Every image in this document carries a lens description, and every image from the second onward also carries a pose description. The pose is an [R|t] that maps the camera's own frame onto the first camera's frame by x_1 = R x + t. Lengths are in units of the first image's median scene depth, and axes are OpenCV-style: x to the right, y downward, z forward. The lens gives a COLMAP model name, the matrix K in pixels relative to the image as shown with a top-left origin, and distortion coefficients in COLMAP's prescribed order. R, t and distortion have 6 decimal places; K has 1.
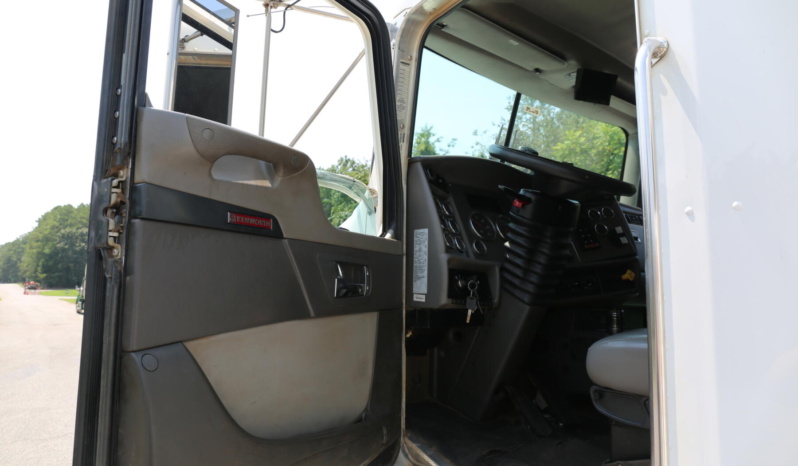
lens RADIAL K [[535.9, 0, 399.0], [0, 535.9, 233.0], [0, 0, 1]] dist [-0.092295, 0.004345]
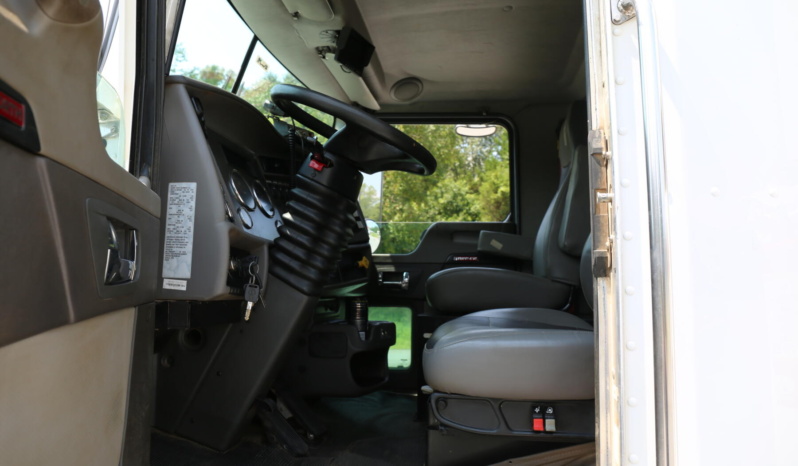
lens RADIAL K [[535.9, 0, 399.0], [0, 535.9, 233.0], [0, 0, 1]] dist [-0.092295, 0.004345]
pose [[0.745718, 0.066446, 0.662940, -0.191926], [-0.083900, 0.996459, -0.005498, 0.037193], [-0.660958, -0.051521, 0.748653, 0.327108]]
